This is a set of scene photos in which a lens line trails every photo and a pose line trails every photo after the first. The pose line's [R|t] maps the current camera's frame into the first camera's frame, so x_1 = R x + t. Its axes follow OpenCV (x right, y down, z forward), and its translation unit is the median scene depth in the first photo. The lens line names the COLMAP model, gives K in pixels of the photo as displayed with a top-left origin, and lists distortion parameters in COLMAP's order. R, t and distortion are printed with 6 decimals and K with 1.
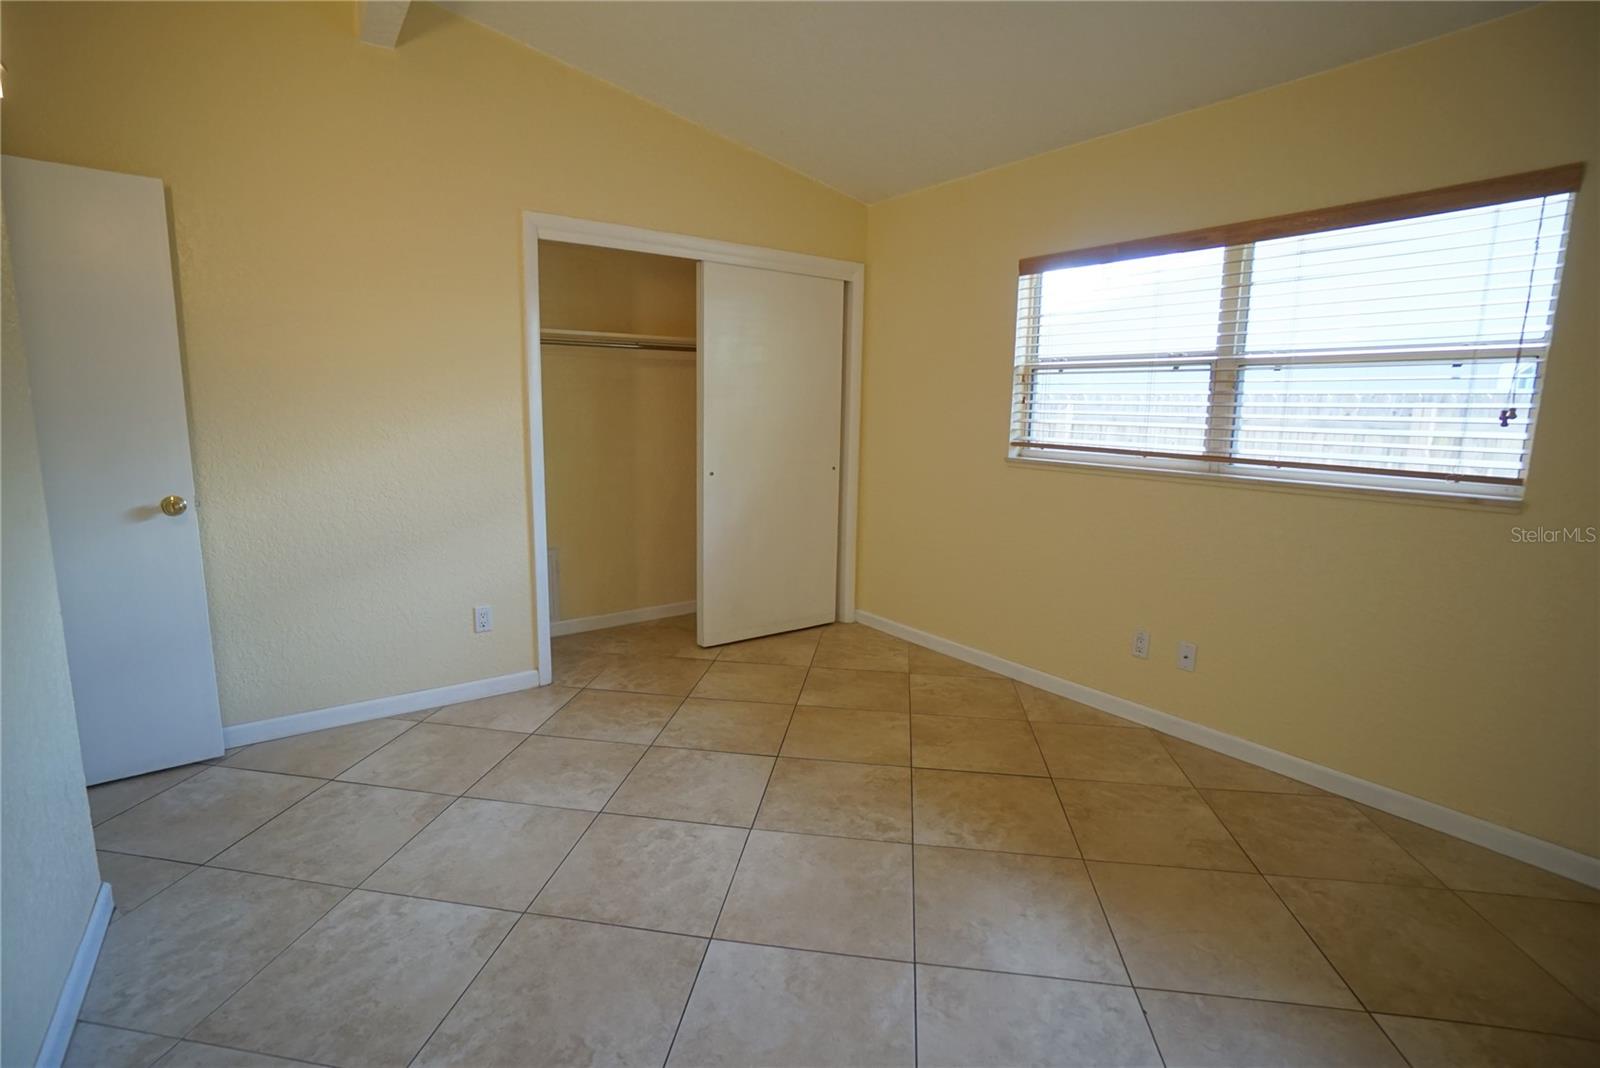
lens RADIAL K [[700.2, 0, 786.6], [0, 700.2, 527.6], [0, 0, 1]] dist [-0.062929, 0.021650]
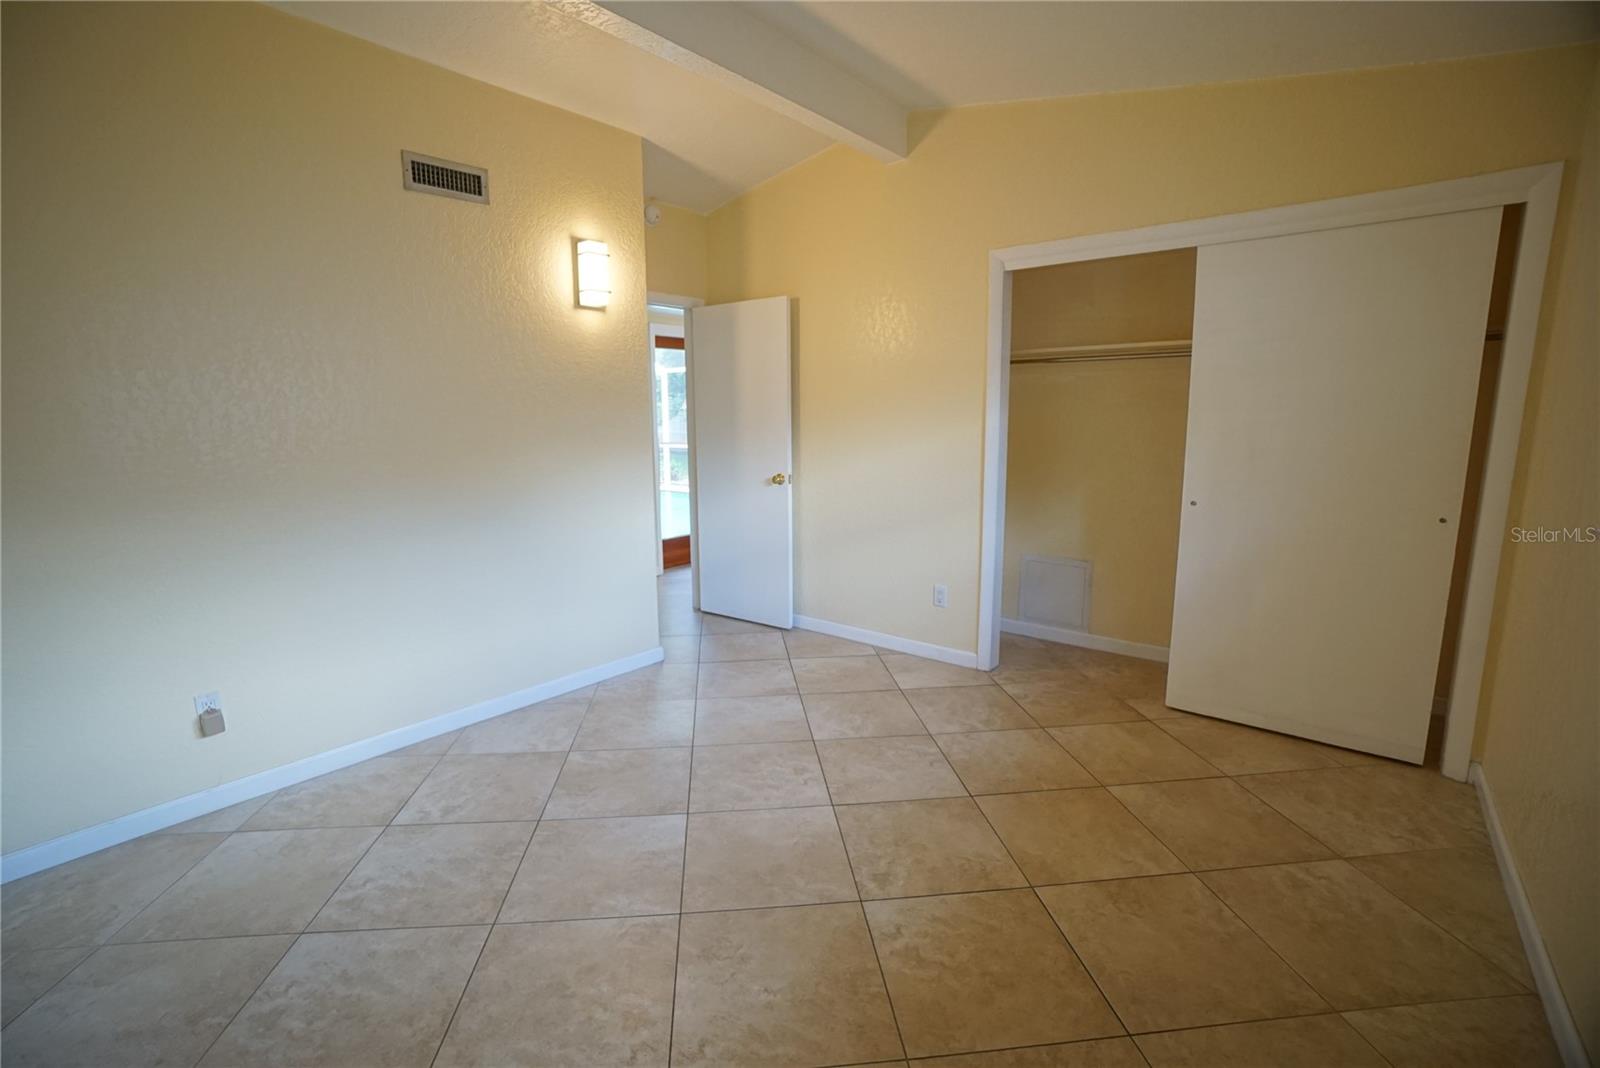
lens RADIAL K [[700.2, 0, 786.6], [0, 700.2, 527.6], [0, 0, 1]] dist [-0.062929, 0.021650]
pose [[0.270555, 0.137522, -0.952831, 0.663742], [-0.148265, 0.983888, 0.099905, -0.065575], [0.951219, 0.114242, 0.286586, 0.422051]]
